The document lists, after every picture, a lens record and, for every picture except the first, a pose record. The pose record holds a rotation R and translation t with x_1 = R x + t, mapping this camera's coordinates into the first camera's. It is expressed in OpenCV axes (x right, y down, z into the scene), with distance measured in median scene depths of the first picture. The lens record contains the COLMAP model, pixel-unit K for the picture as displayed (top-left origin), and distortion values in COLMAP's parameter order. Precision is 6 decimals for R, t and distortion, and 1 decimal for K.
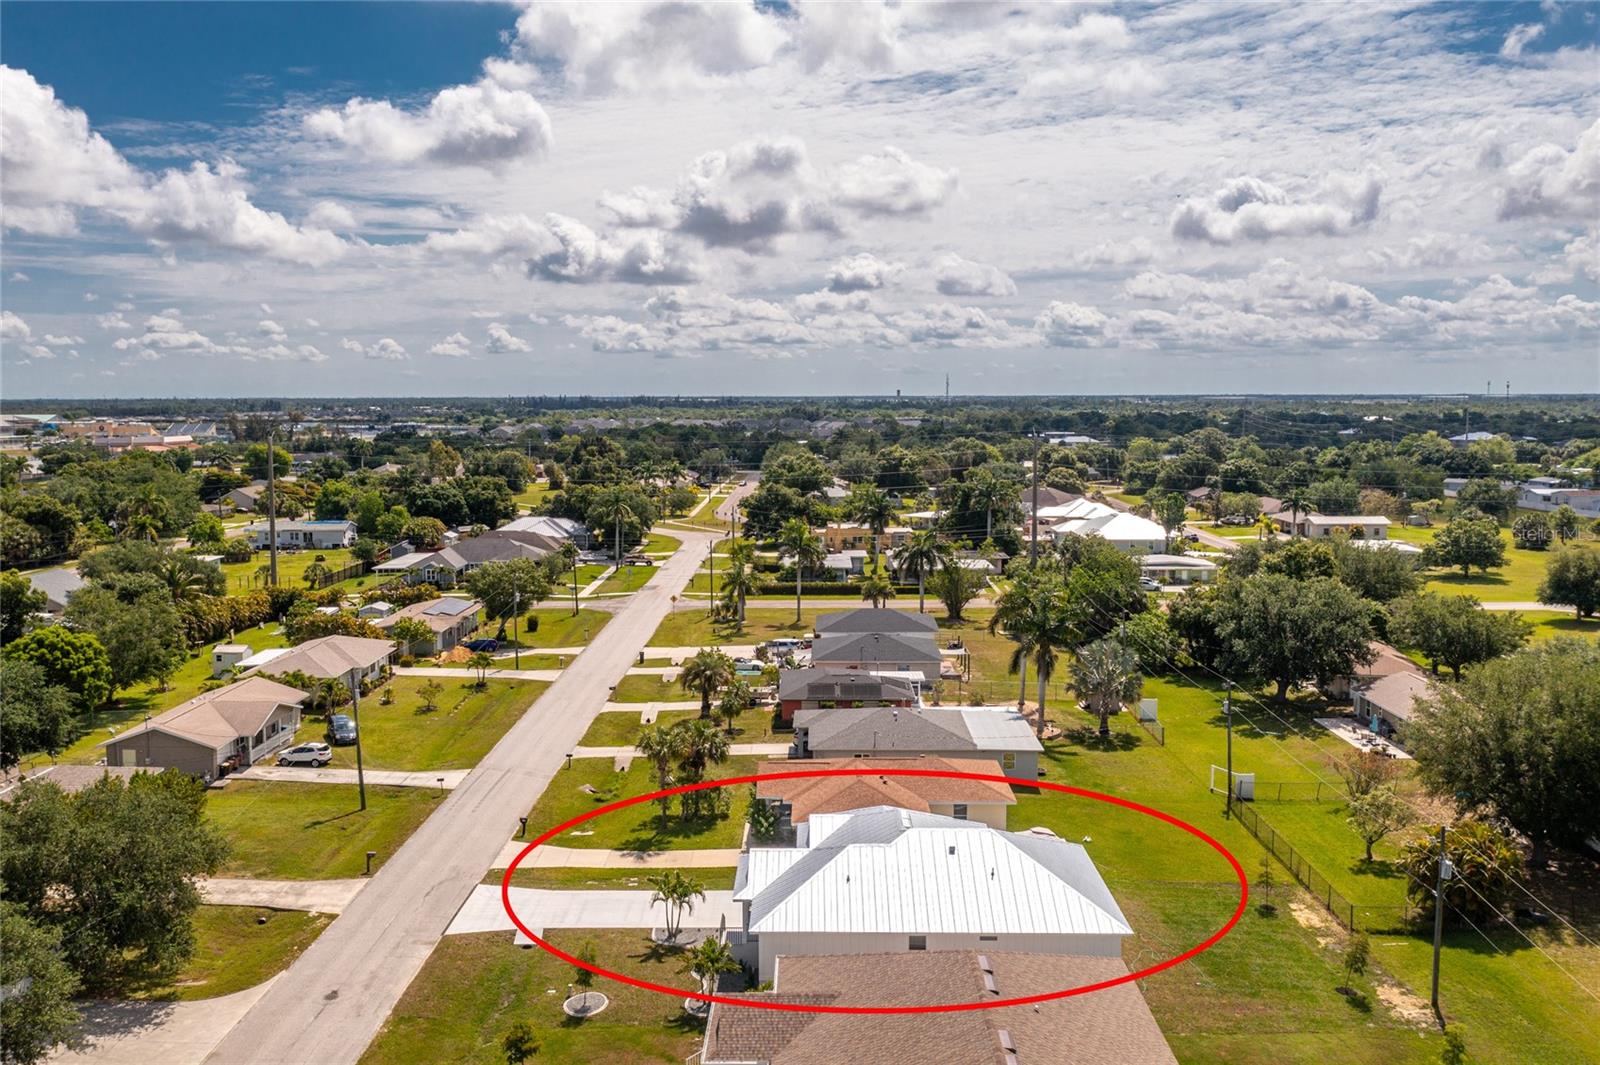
lens RADIAL K [[1281.4, 0, 793.4], [0, 1281.4, 485.7], [0, 0, 1]] dist [-0.003225, 0.038554]
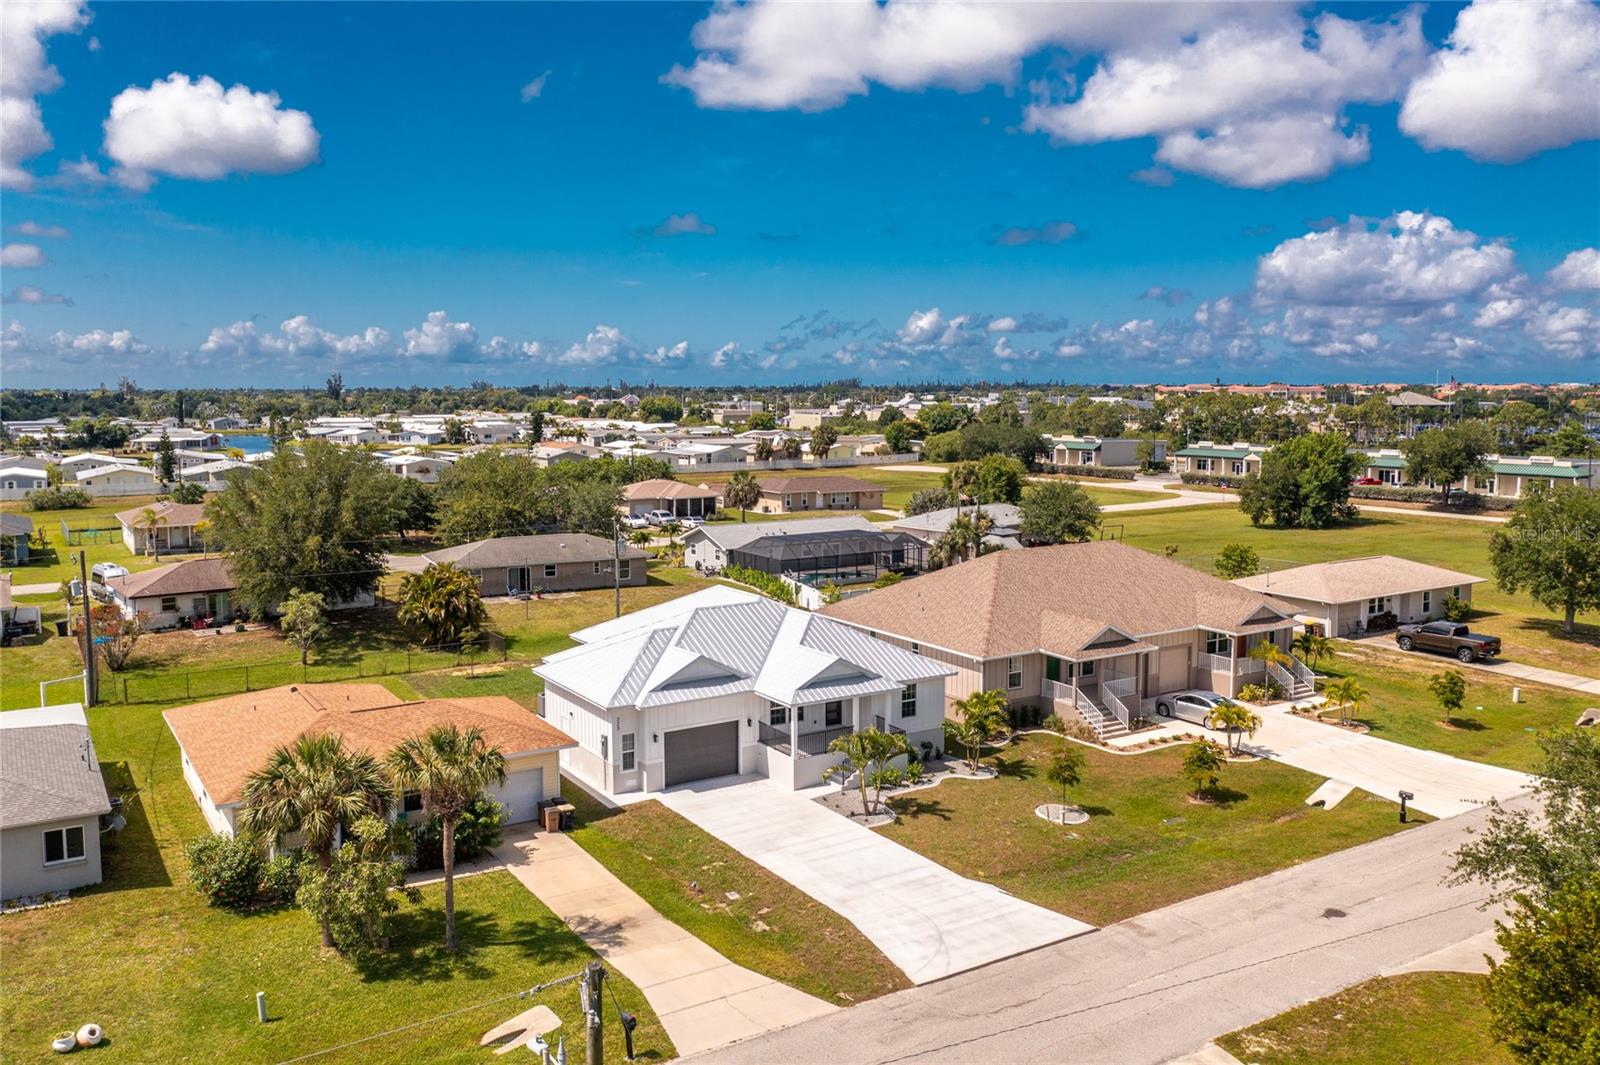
lens RADIAL K [[1276.0, 0, 791.5], [0, 1276.0, 518.4], [0, 0, 1]] dist [-0.003435, 0.004609]
pose [[-0.550753, -0.080051, 0.830821, -0.487764], [0.064860, 0.988276, 0.138218, 0.057953], [-0.832144, 0.130011, -0.539104, 1.035368]]
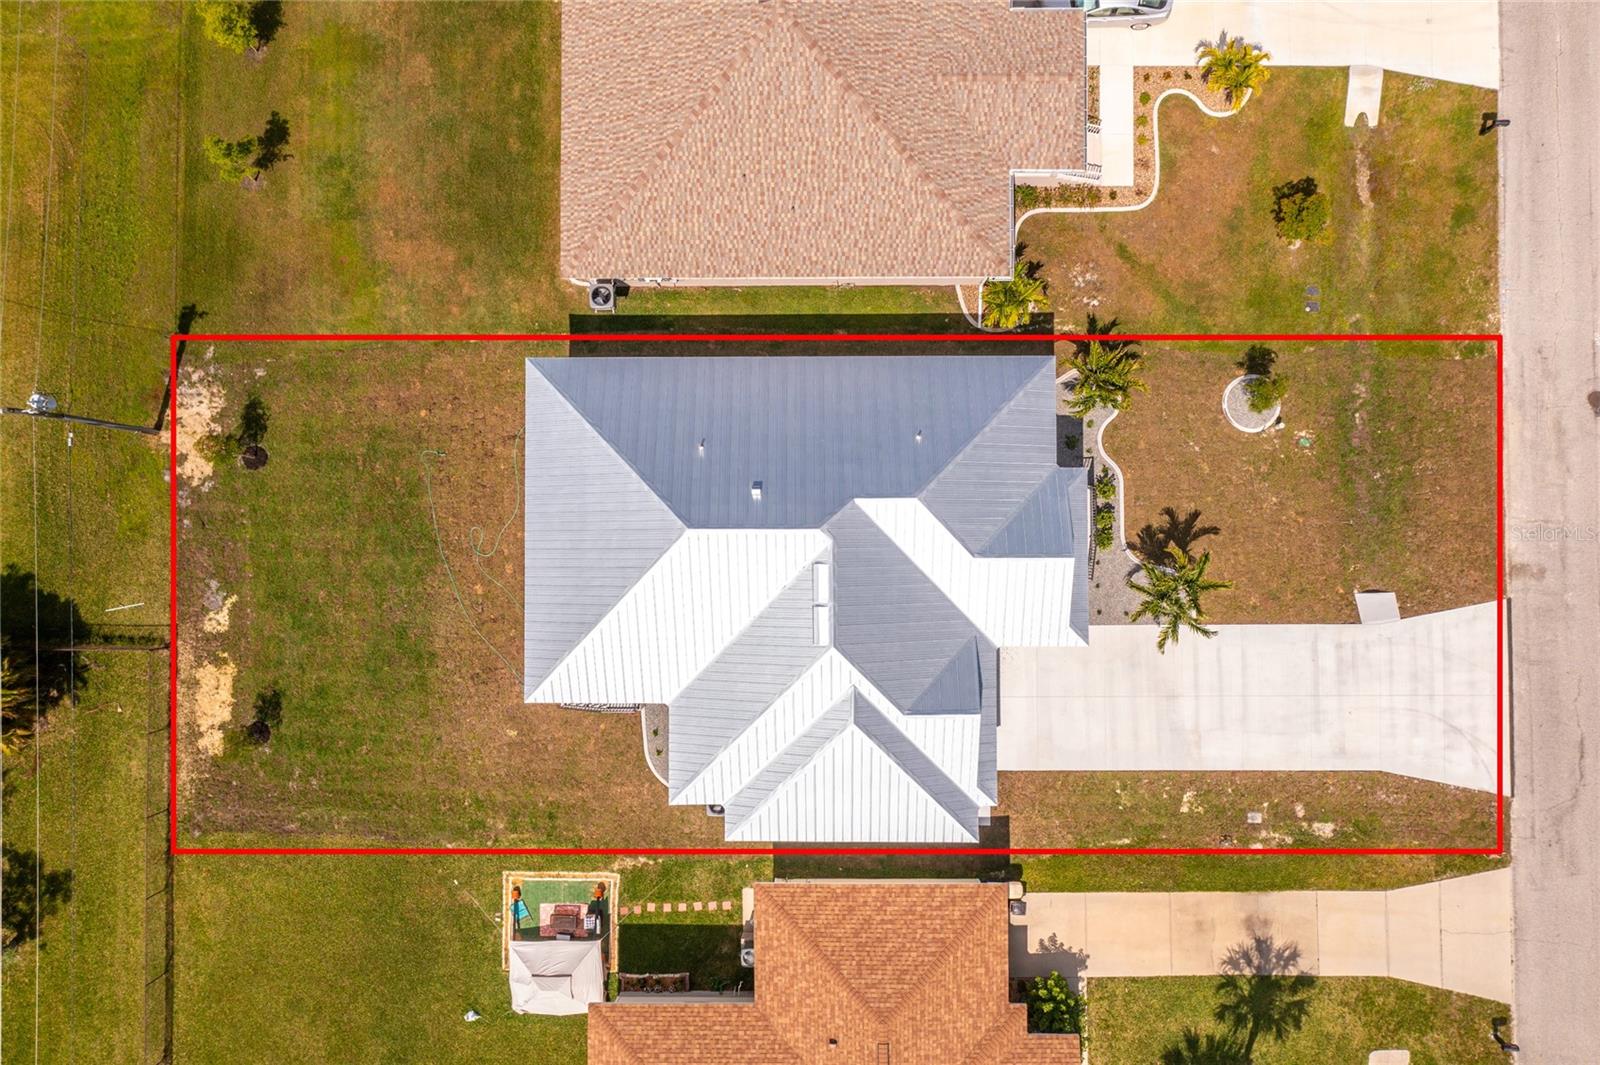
lens RADIAL K [[1271.3, 0, 802.1], [0, 1271.3, 499.3], [0, 0, 1]] dist [-0.008319, 0.003844]
pose [[-0.999347, 0.023821, 0.027180, 0.056712], [0.026133, -0.043250, 0.998722, -0.237082], [0.024966, 0.998780, 0.042599, 0.671486]]
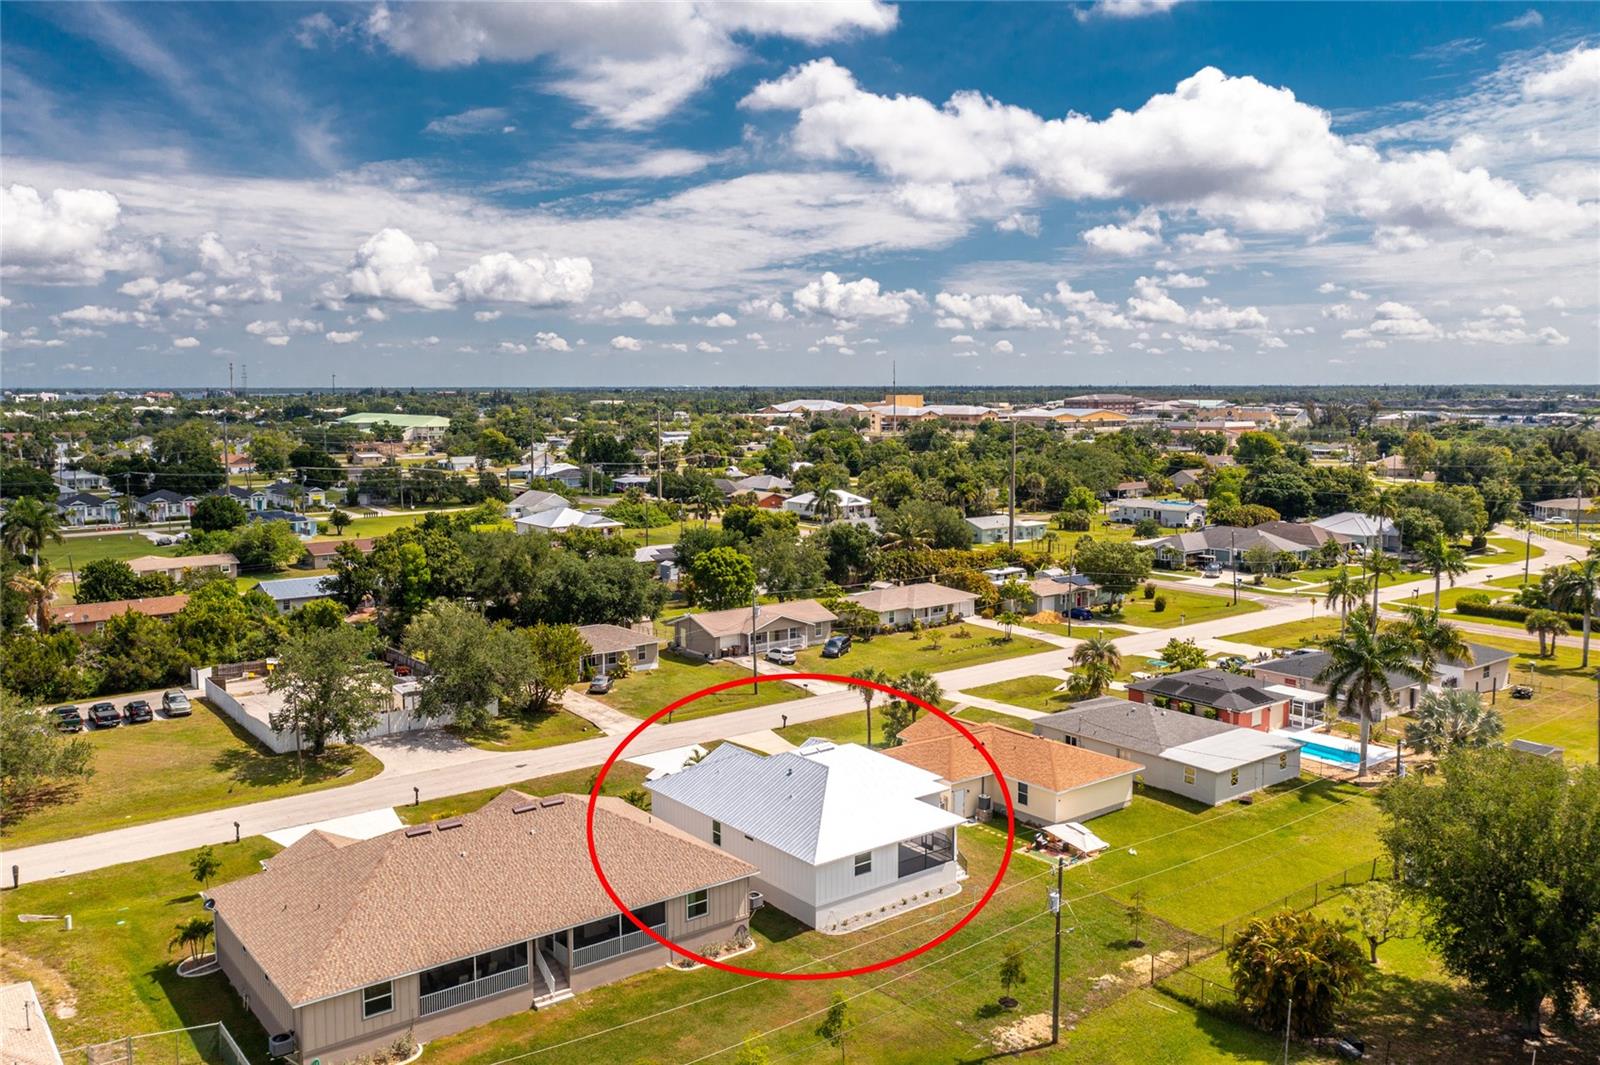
lens RADIAL K [[1269.0, 0, 795.9], [0, 1269.0, 601.3], [0, 0, 1]] dist [-0.000220, 0.000004]
pose [[0.633378, 0.133846, -0.762179, 0.693155], [-0.056540, 0.990300, 0.126921, -0.019148], [0.771774, -0.037295, 0.634802, 0.175143]]
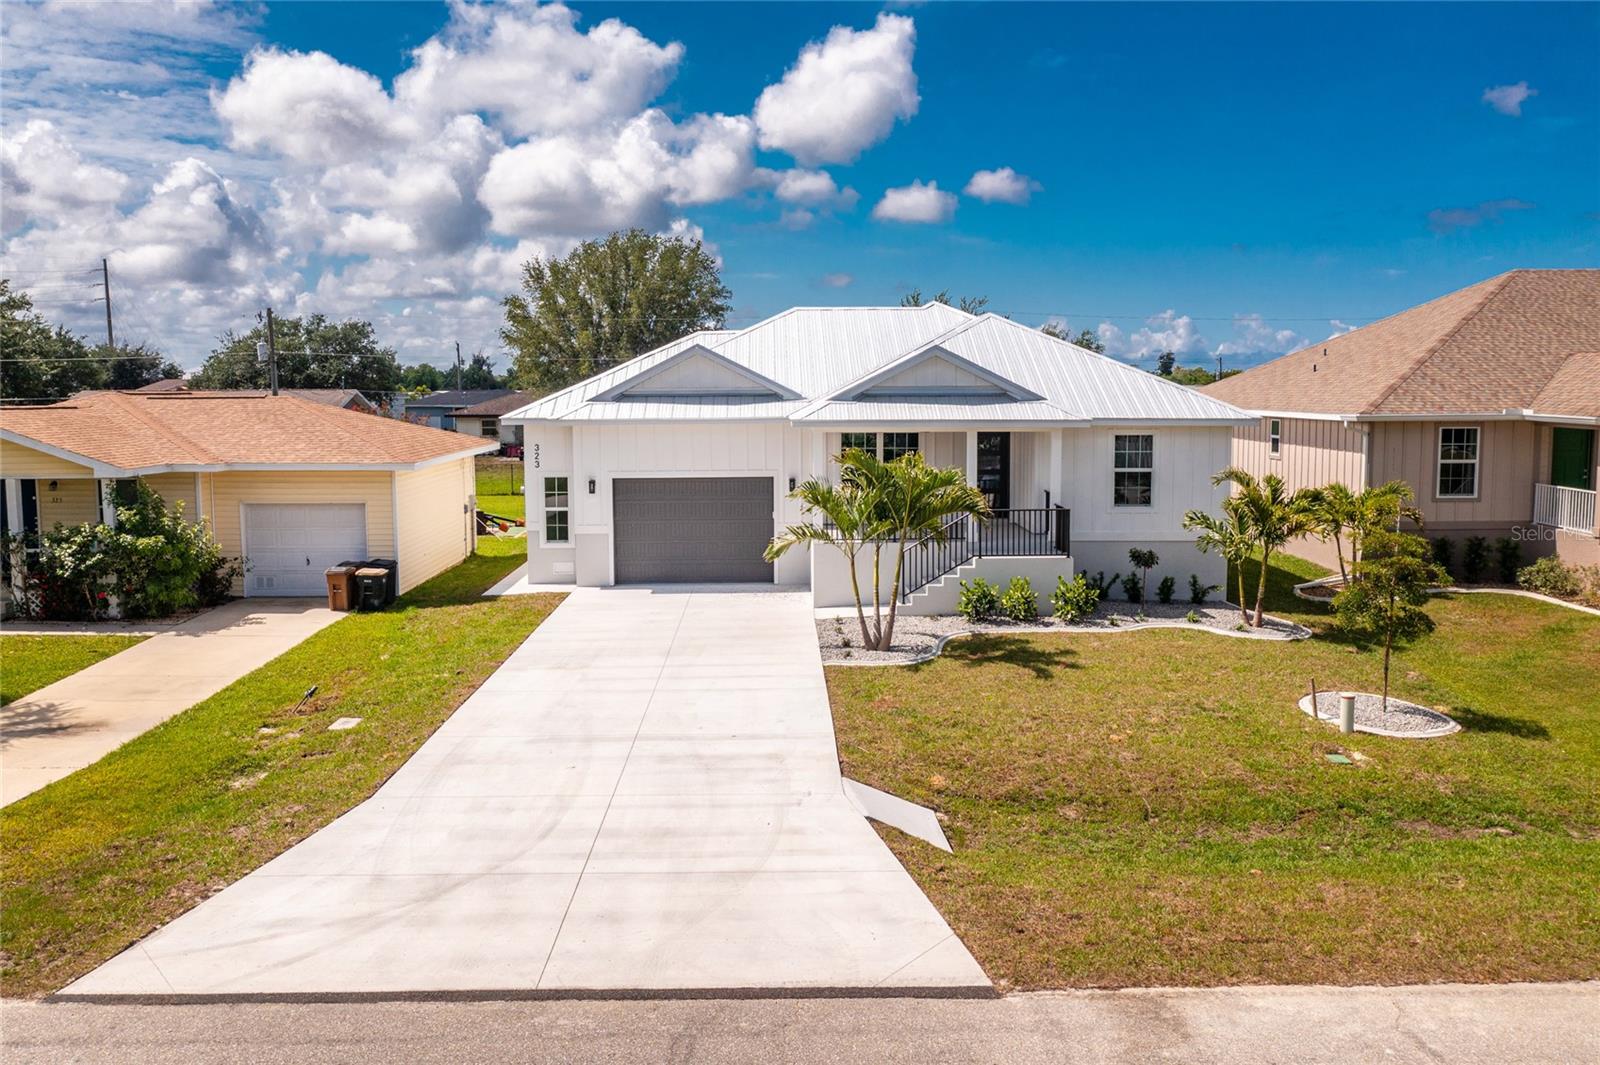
lens RADIAL K [[1271.3, 0, 802.1], [0, 1271.3, 499.3], [0, 0, 1]] dist [-0.008319, 0.003844]
pose [[-0.035092, -0.079532, 0.996214, -0.298624], [0.074903, 0.993815, 0.081979, 0.210218], [-0.996573, 0.077496, -0.028918, 0.752720]]
